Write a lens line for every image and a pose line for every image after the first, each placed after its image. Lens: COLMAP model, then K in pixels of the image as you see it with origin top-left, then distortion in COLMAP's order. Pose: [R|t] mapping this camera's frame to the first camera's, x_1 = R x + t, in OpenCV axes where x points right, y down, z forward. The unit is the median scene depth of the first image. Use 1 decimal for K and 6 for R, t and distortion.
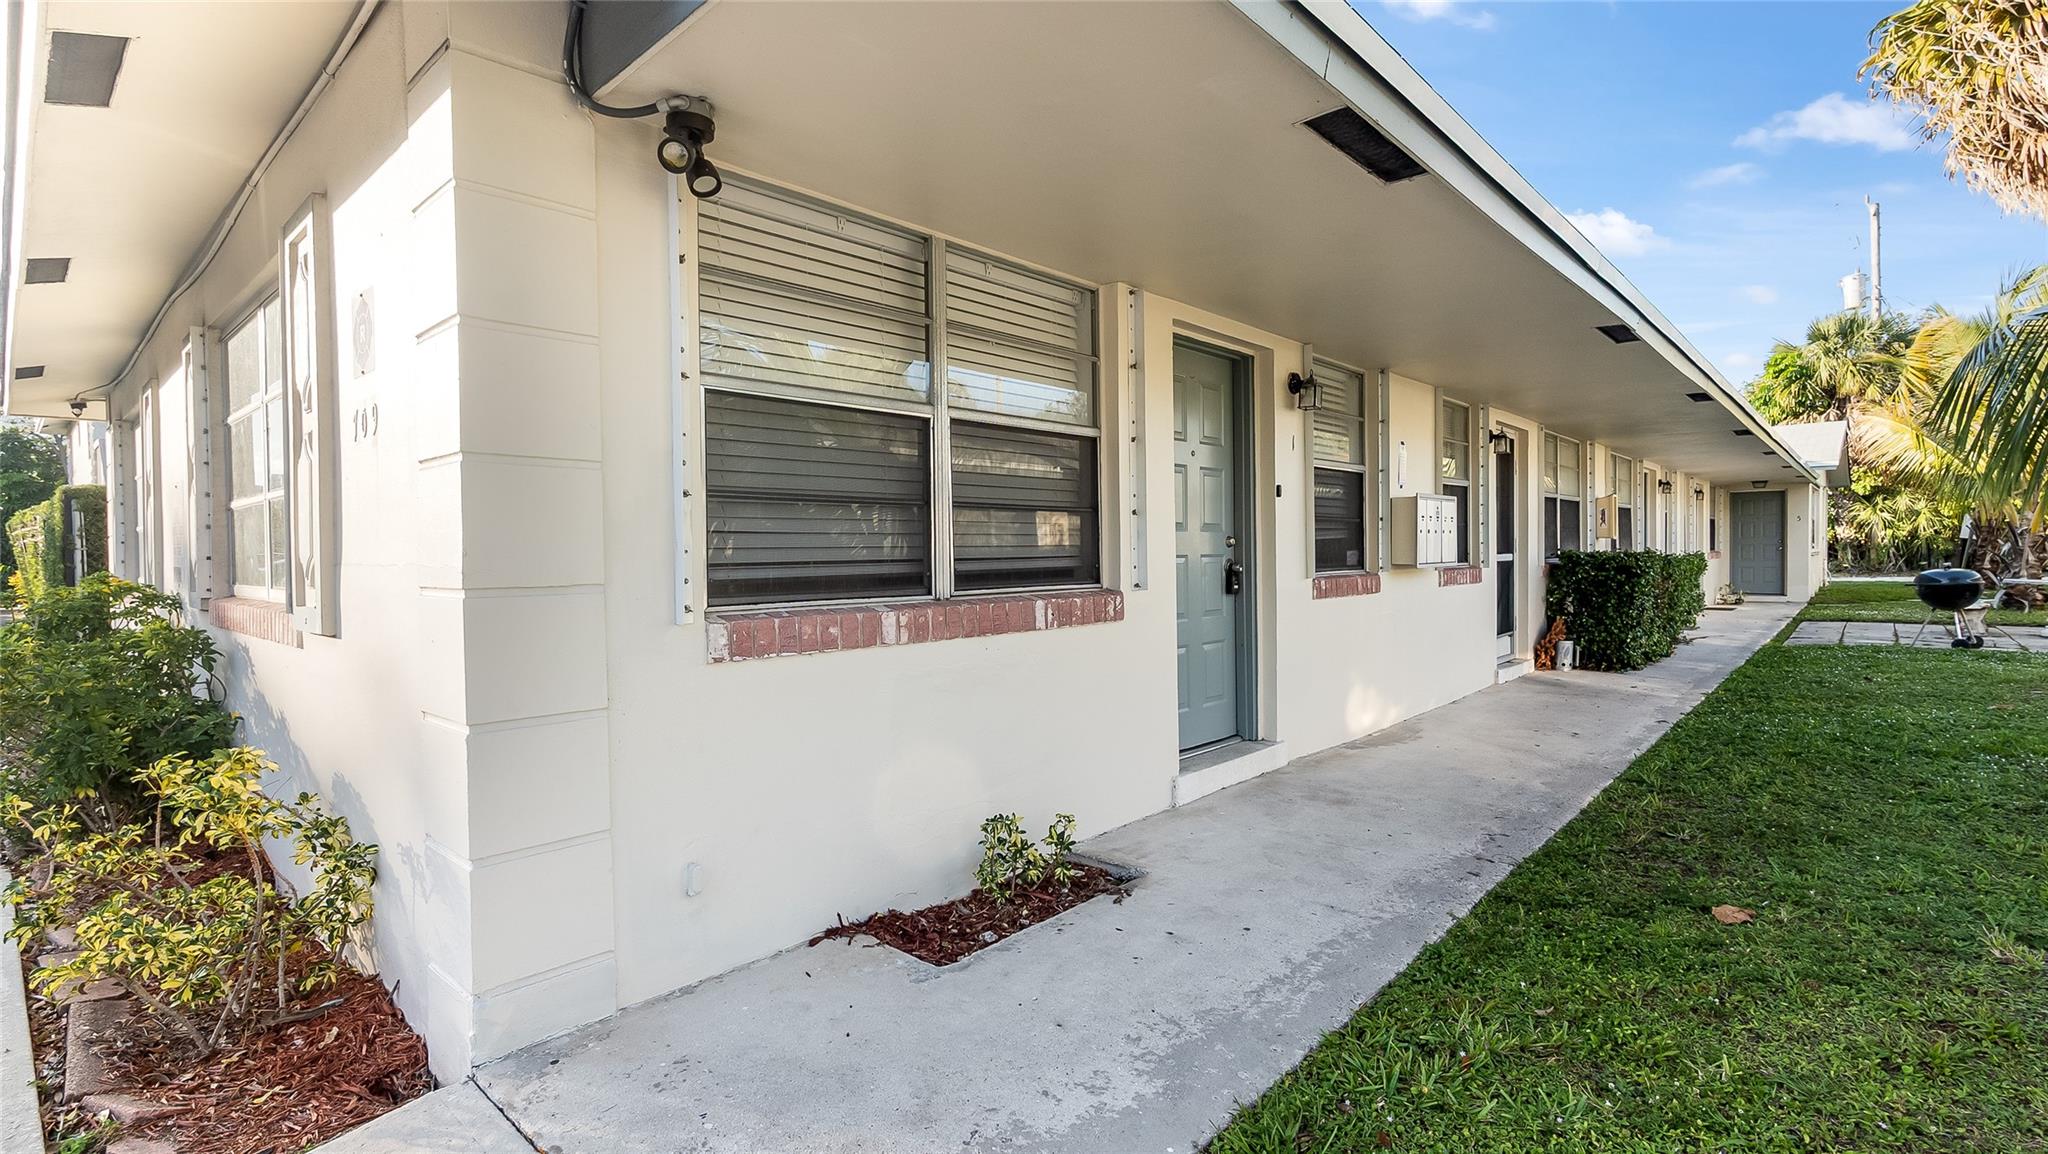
lens RADIAL K [[943.8, 0, 1024.4], [0, 943.8, 567.0], [0, 0, 1]] dist [-0.006847, 0.001416]
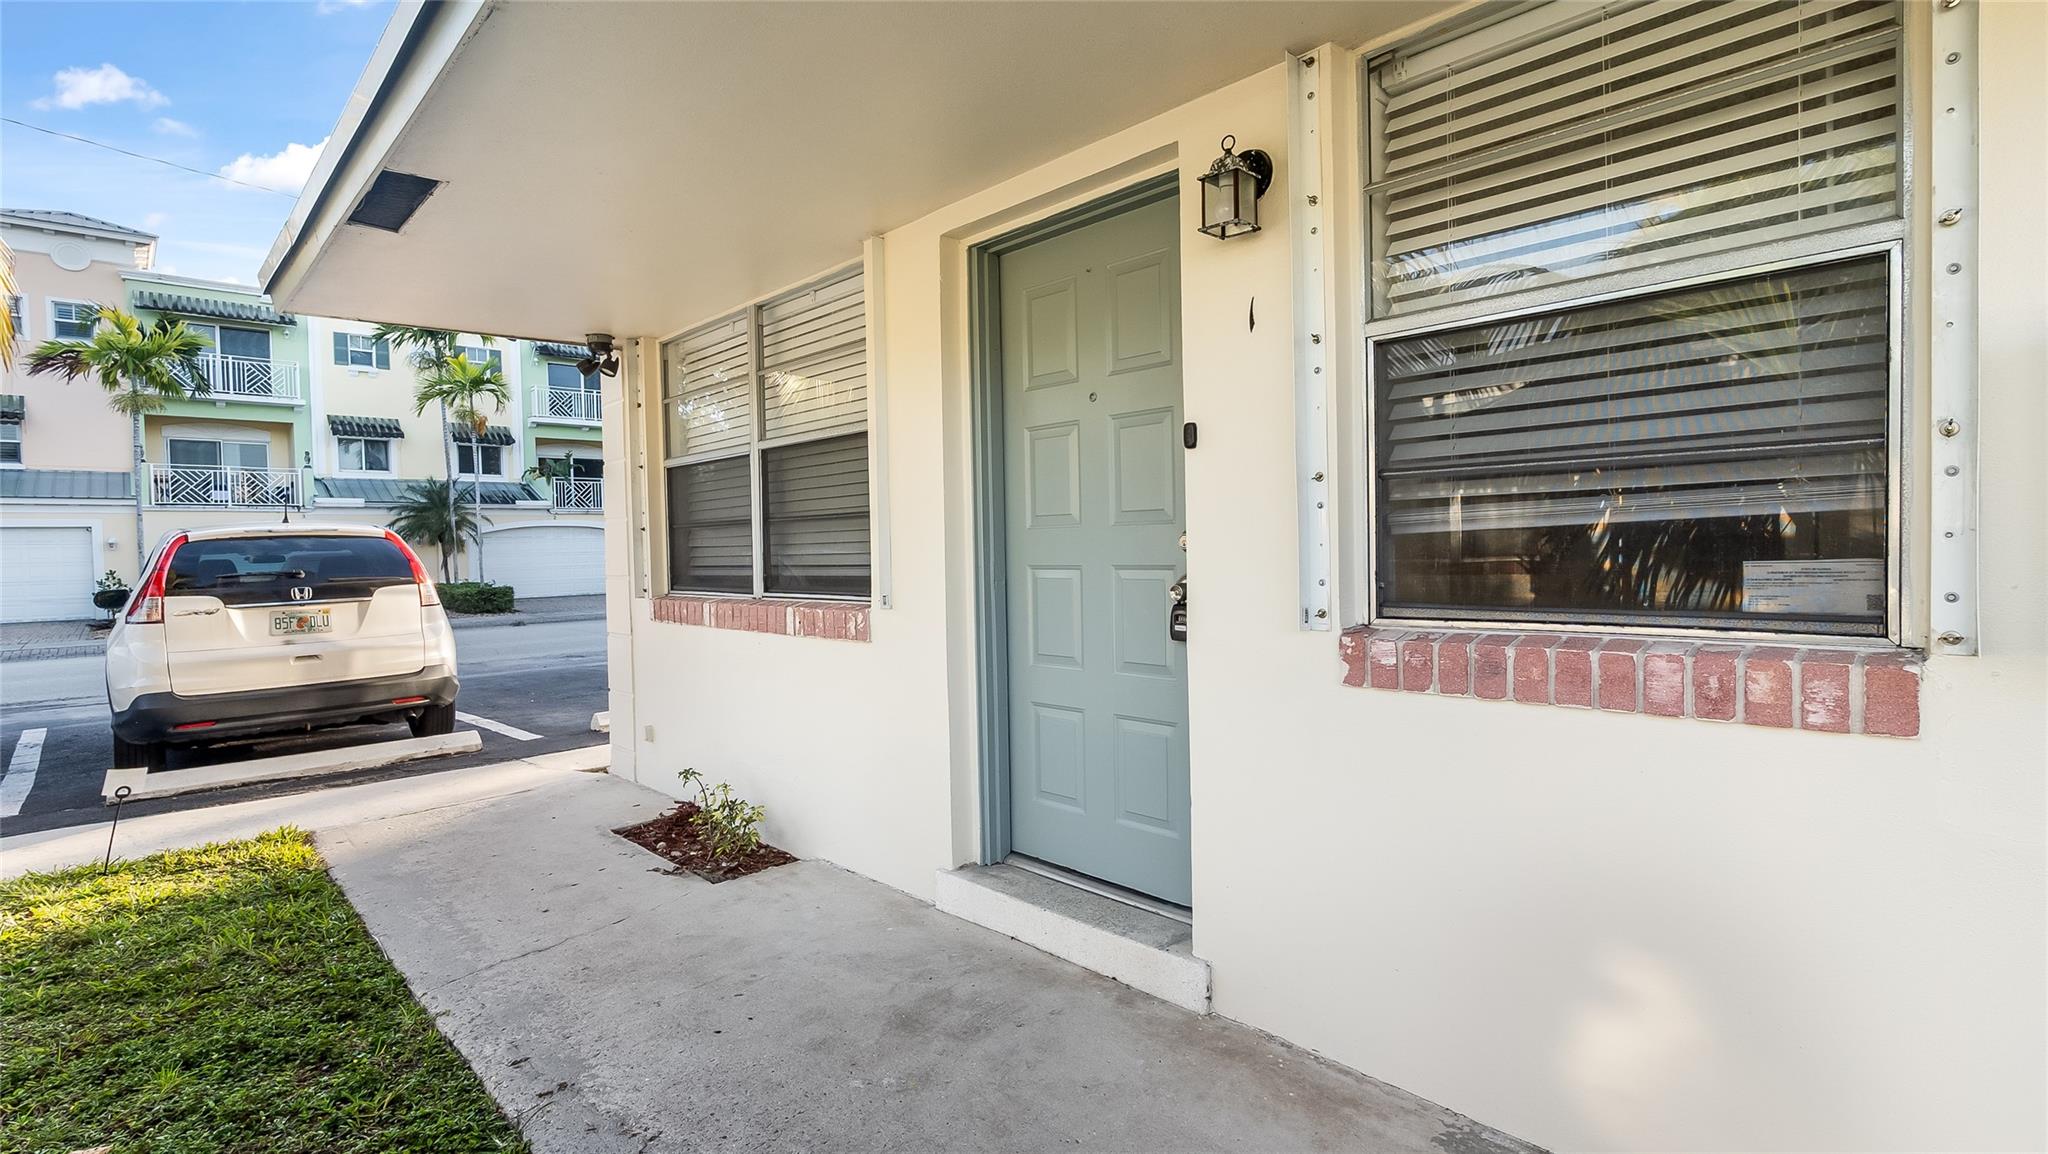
lens RADIAL K [[943.8, 0, 1024.9], [0, 943.8, 574.7], [0, 0, 1]] dist [-0.006847, 0.001416]
pose [[-0.059060, 0.042972, -0.997329, 1.039955], [0.008525, 0.999058, 0.042542, -0.043416], [0.998218, -0.005990, -0.059371, 1.313918]]
